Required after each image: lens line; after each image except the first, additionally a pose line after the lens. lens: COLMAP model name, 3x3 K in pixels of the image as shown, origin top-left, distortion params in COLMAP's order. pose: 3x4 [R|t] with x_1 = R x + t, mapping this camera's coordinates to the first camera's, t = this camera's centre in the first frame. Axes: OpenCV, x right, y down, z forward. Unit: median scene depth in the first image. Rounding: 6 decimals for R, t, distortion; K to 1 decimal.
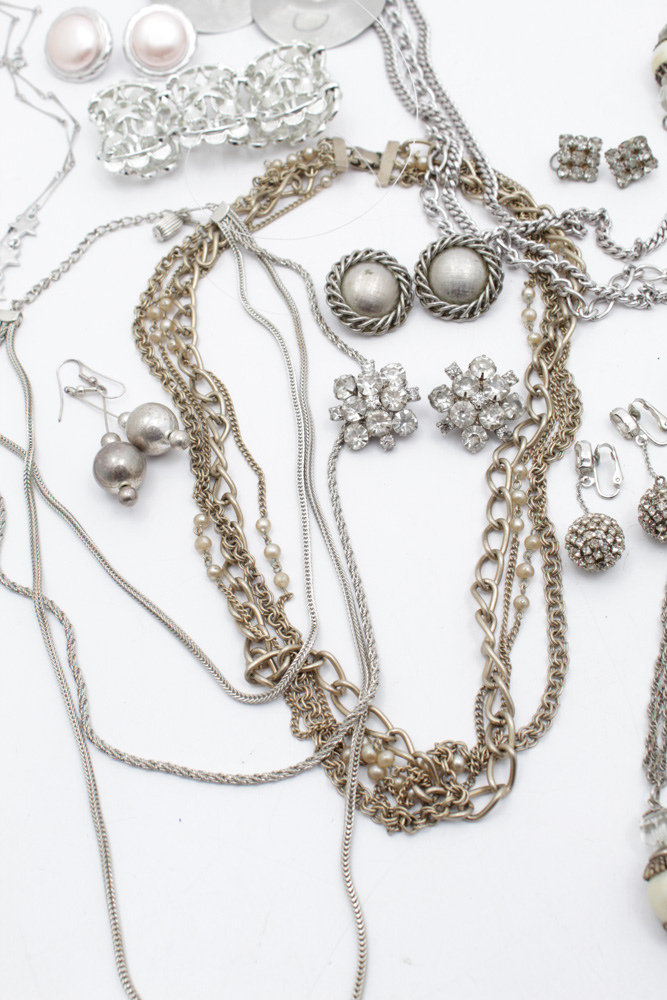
lens RADIAL K [[1297.1, 0, 332.2], [0, 1297.1, 499.3], [0, 0, 1]] dist [-0.064947, 0.000000]
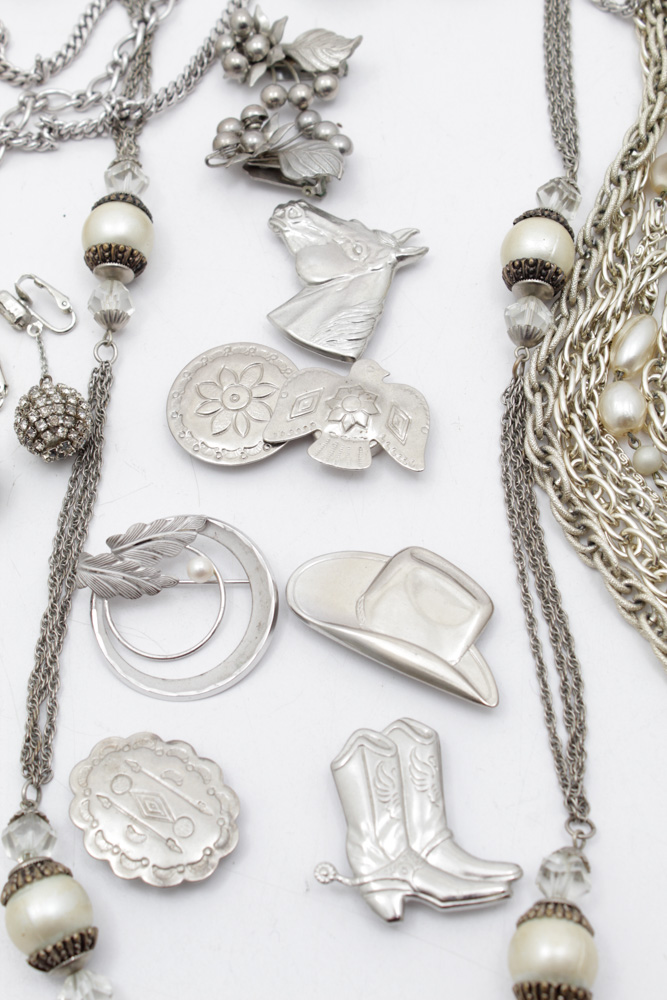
lens RADIAL K [[1830.4, 0, 332.9], [0, 1830.4, 499.3], [0, 0, 1]] dist [0.007243, 0.000000]
pose [[0.986322, -0.147884, 0.072793, 0.295028], [0.144221, 0.988111, 0.053269, 0.018697], [-0.079805, -0.042042, 0.995923, -0.074791]]
